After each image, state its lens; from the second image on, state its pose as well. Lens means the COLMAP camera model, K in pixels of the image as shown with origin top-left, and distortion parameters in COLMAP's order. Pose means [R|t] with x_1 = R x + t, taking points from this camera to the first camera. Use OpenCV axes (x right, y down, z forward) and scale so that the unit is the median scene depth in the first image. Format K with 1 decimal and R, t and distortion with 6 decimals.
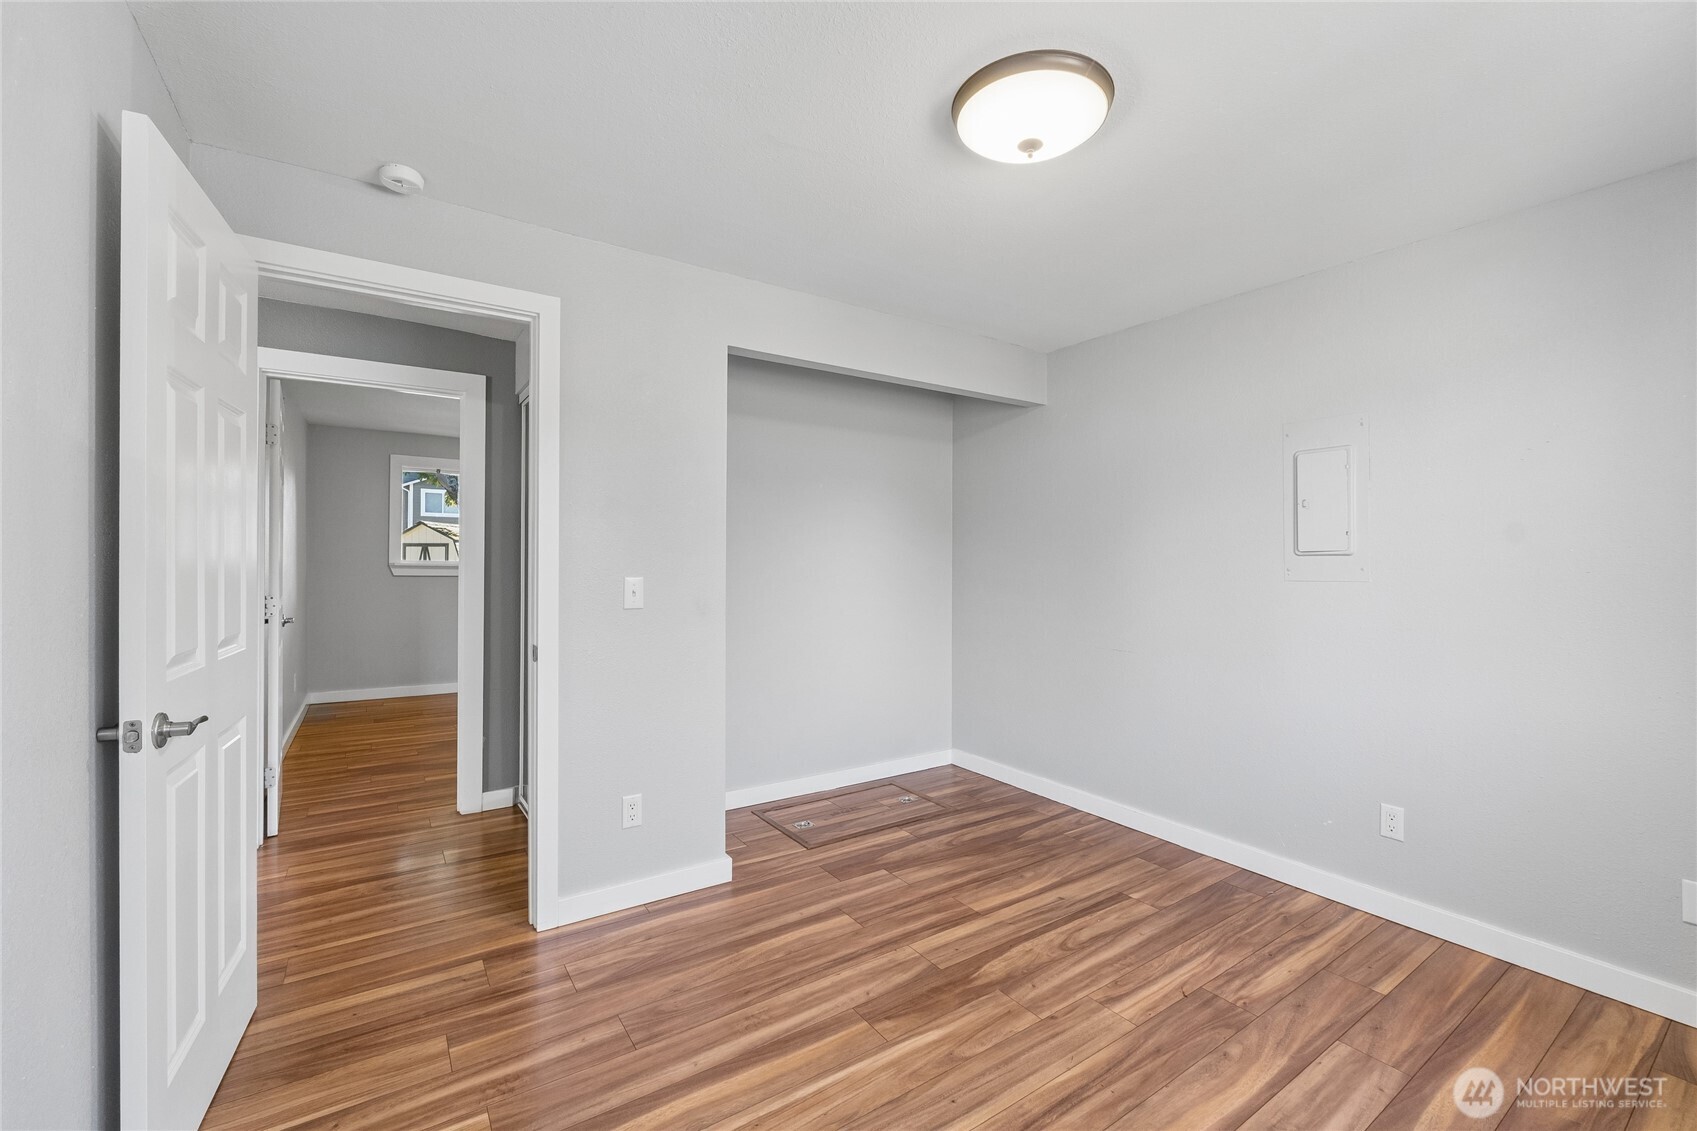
lens RADIAL K [[715.4, 0, 874.1], [0, 715.4, 562.7], [0, 0, 1]] dist [-0.003595, -0.000881]
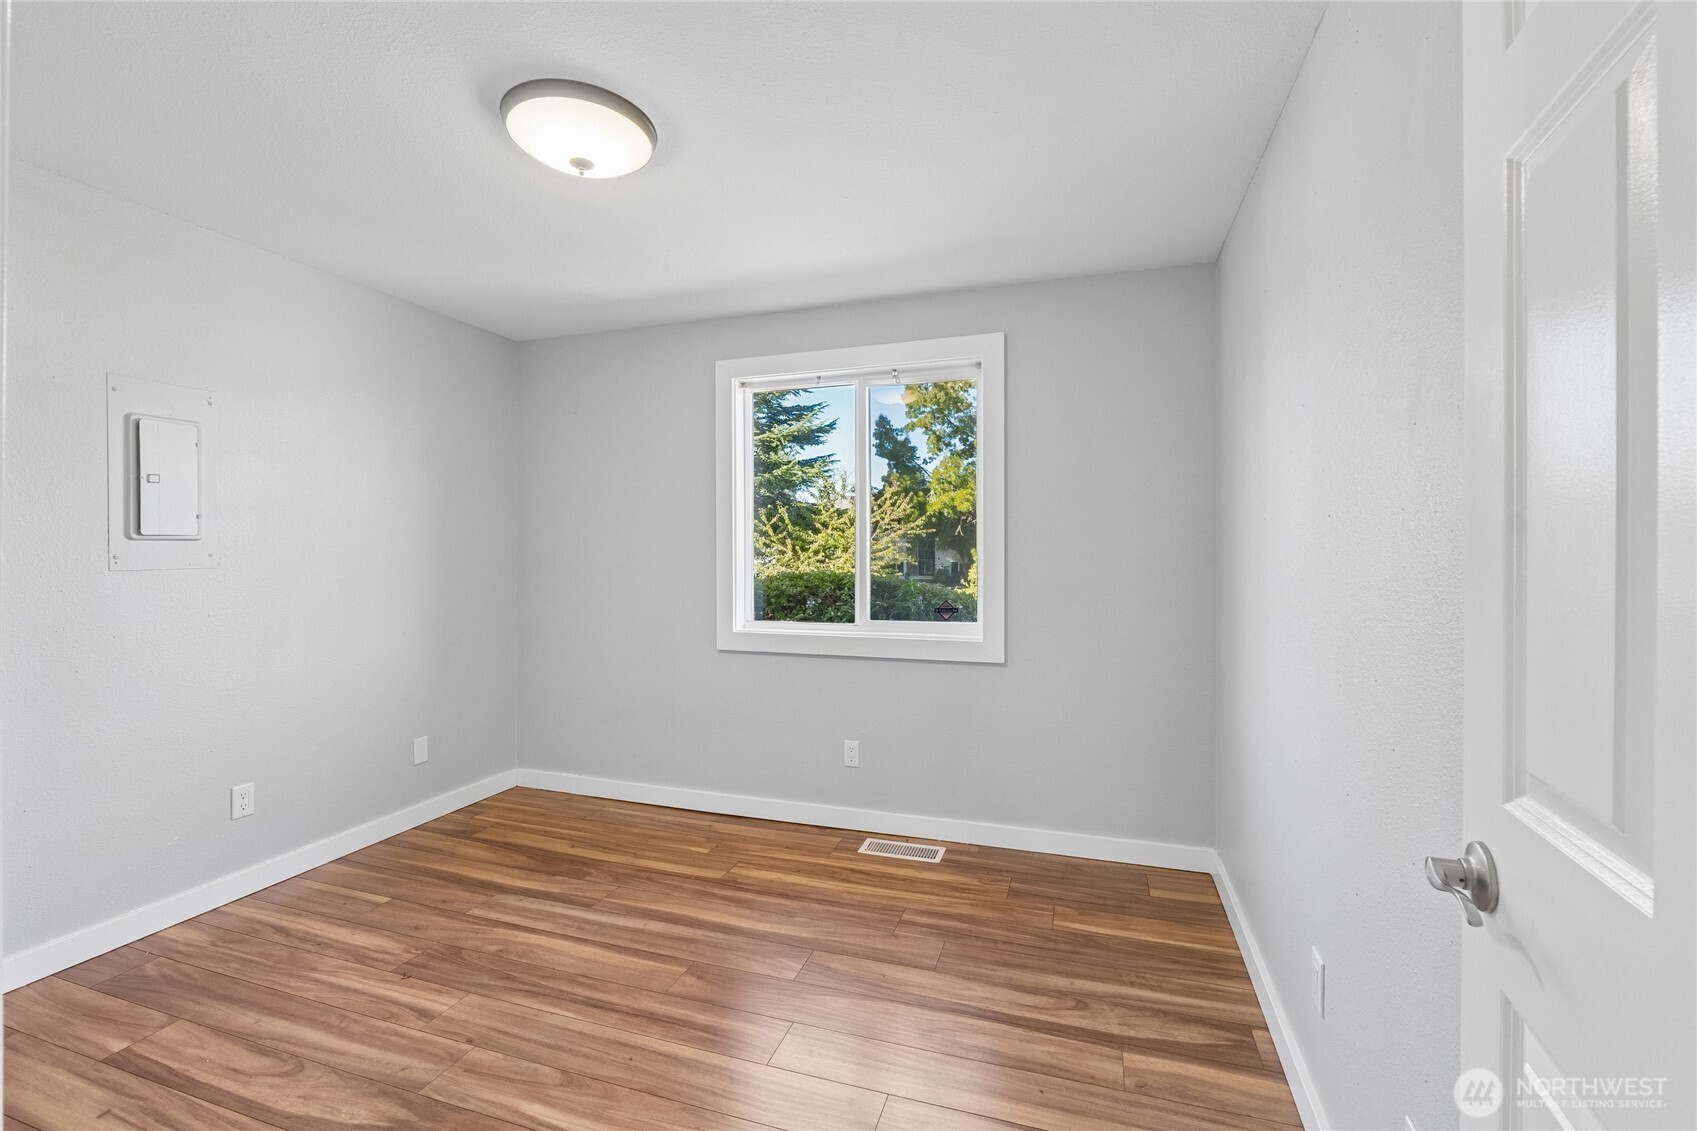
lens RADIAL K [[715.4, 0, 845.8], [0, 715.4, 556.3], [0, 0, 1]] dist [-0.003595, -0.000881]
pose [[-0.594334, -0.009541, 0.804161, -0.706180], [-0.005005, 0.999954, 0.008165, -0.003118], [-0.804202, 0.000828, -0.594355, 1.047034]]
